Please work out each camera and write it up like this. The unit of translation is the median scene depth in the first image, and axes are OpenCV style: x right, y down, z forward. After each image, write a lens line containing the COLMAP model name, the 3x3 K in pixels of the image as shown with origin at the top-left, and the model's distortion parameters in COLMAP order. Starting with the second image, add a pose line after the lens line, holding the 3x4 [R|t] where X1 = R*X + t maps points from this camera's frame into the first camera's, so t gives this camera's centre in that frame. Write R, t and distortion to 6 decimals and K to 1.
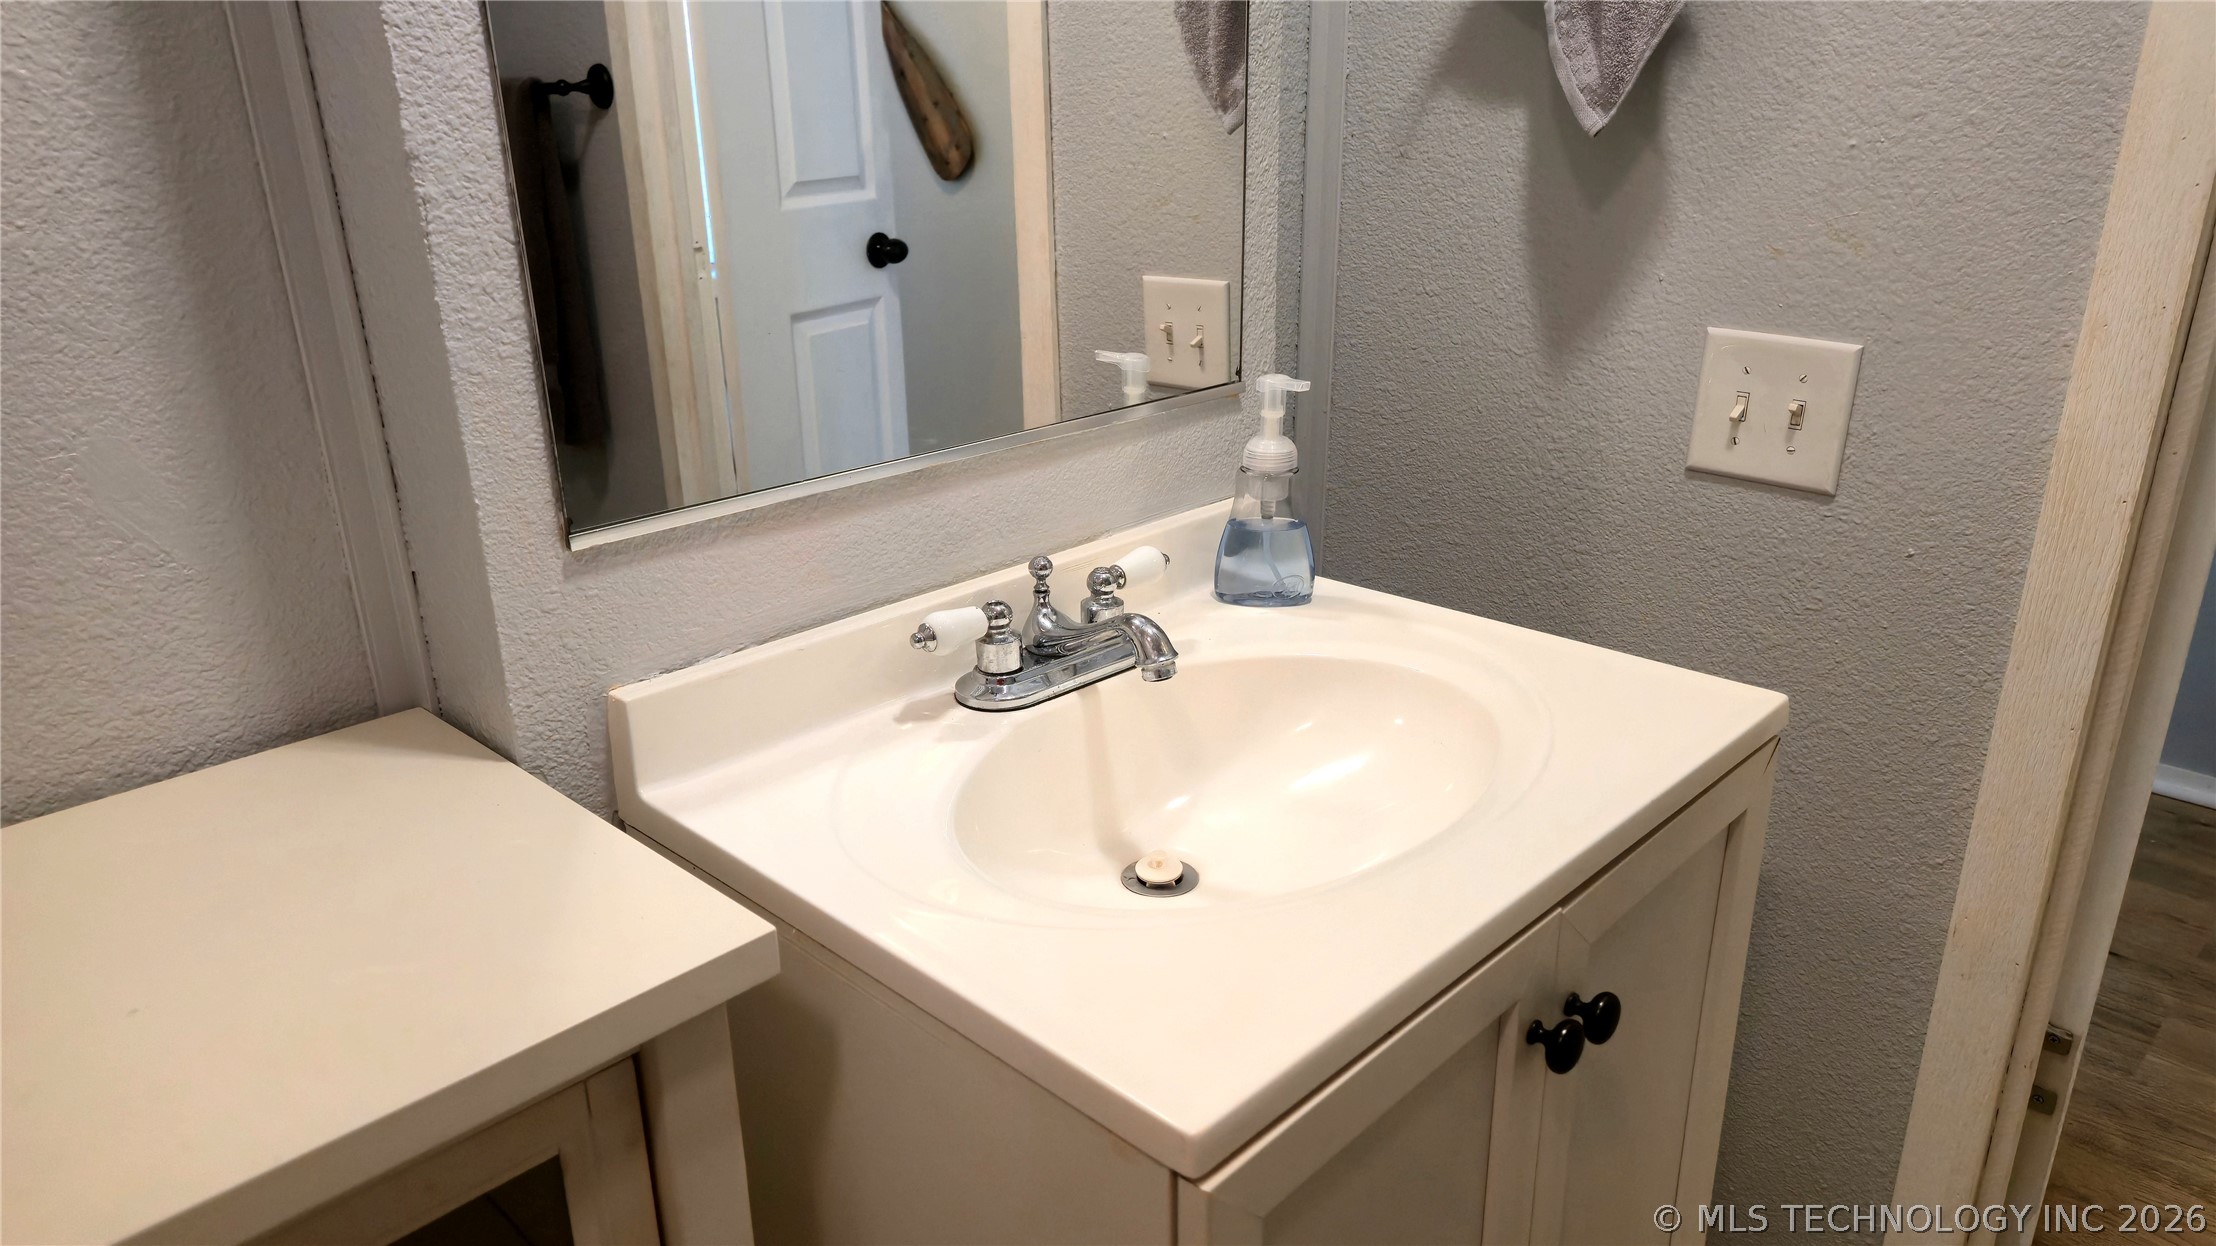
lens RADIAL K [[1467.7, 0, 1081.0], [0, 1467.7, 622.5], [0, 0, 1]] dist [0.065786, -0.072932]
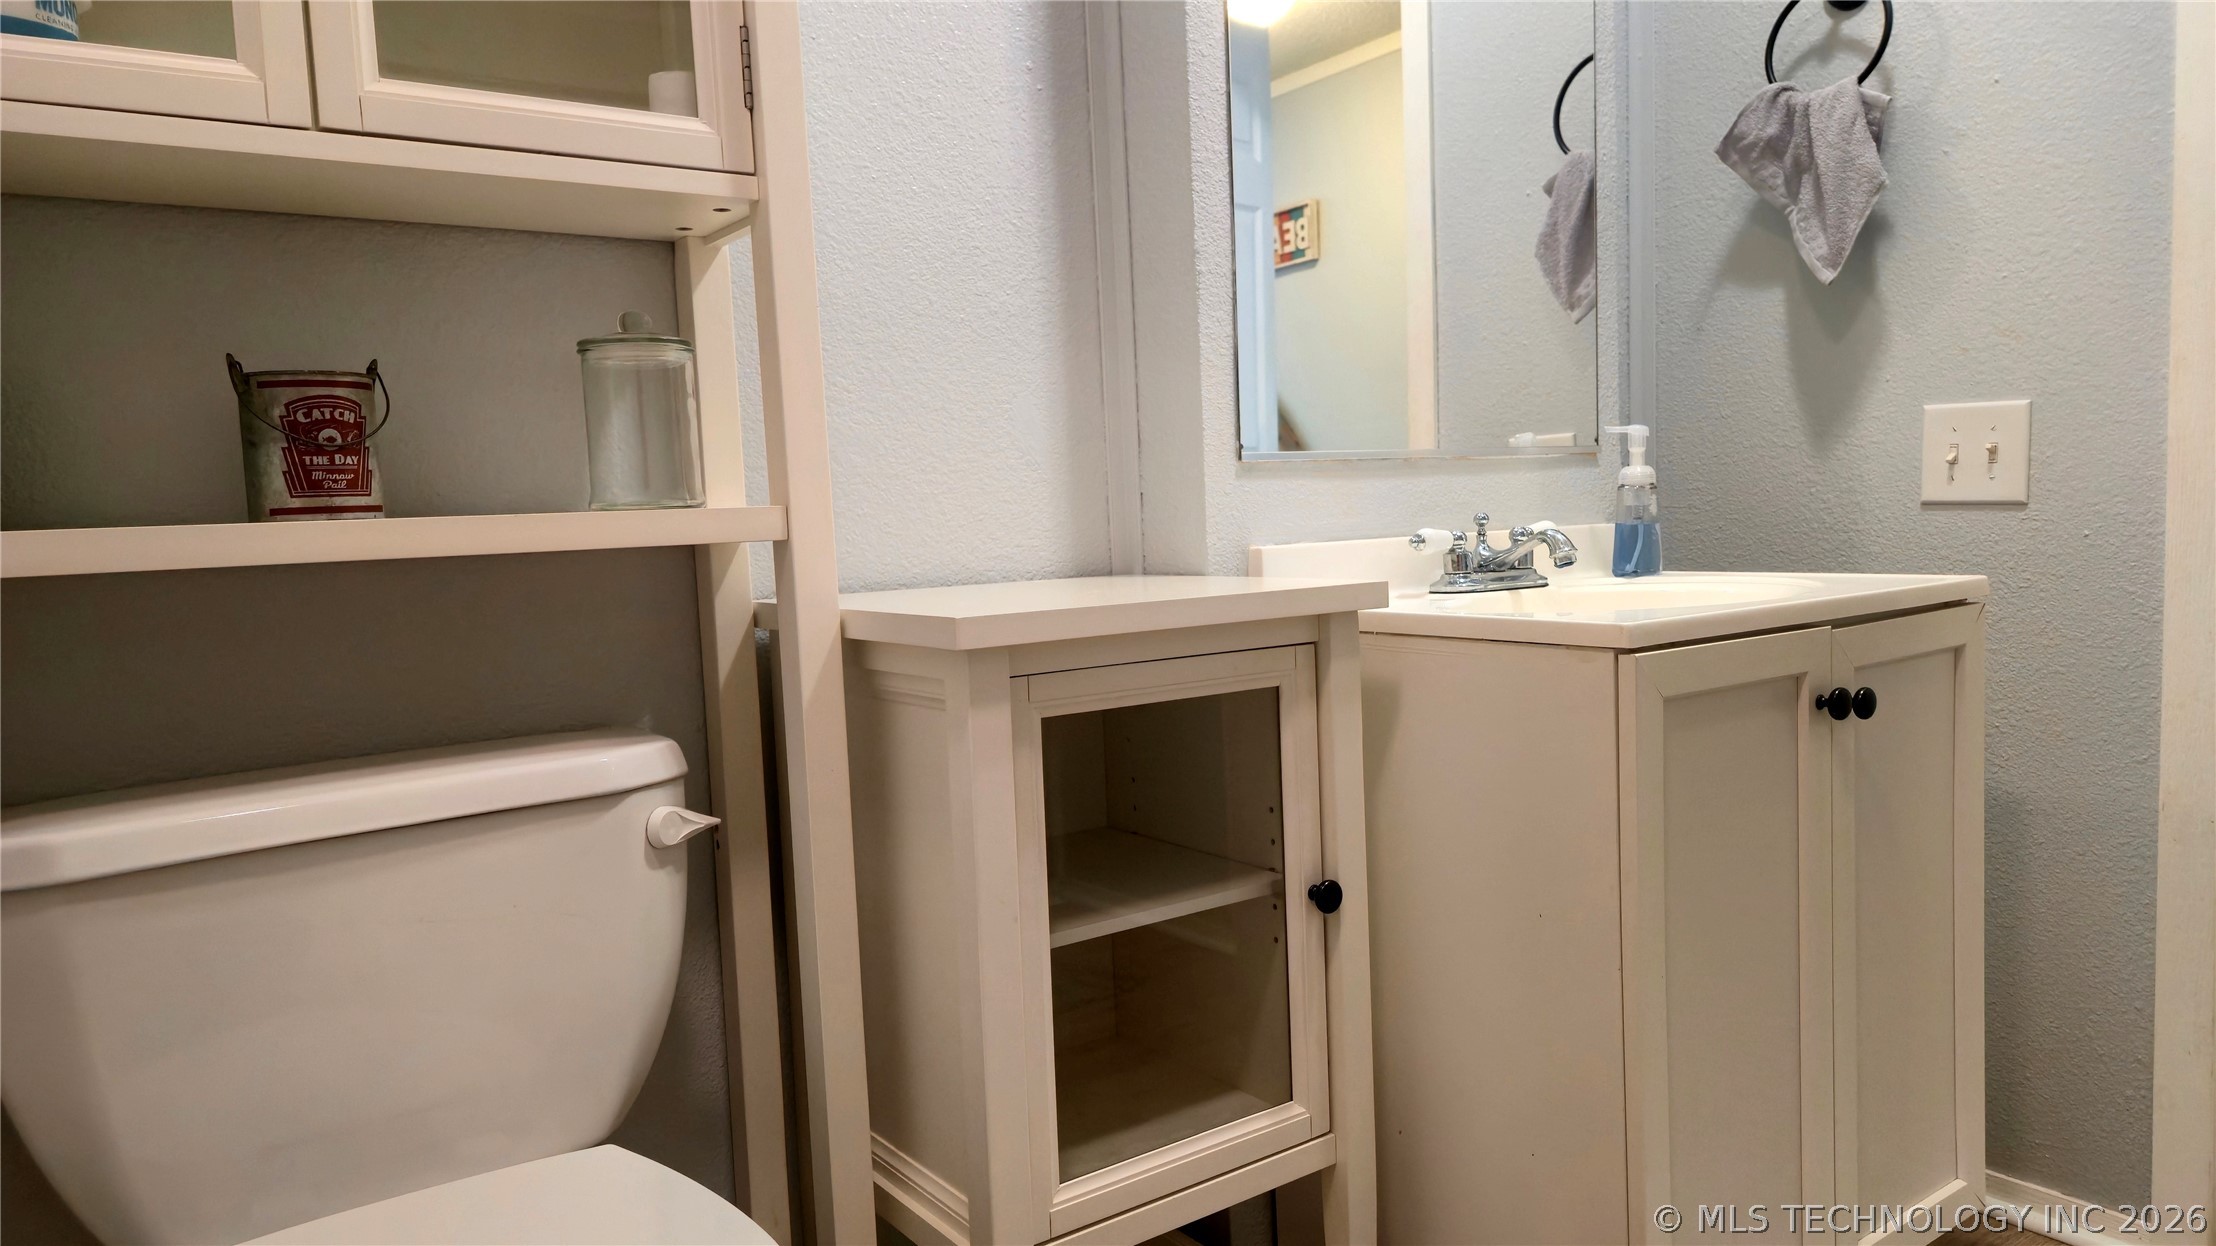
lens RADIAL K [[1474.8, 0, 1117.3], [0, 1474.8, 633.5], [0, 0, 1]] dist [0.090831, -0.094256]
pose [[0.986687, -0.007747, -0.162446, -0.140356], [-0.034957, 0.965415, -0.258365, 0.461126], [0.158829, 0.260604, 0.952291, -0.531539]]
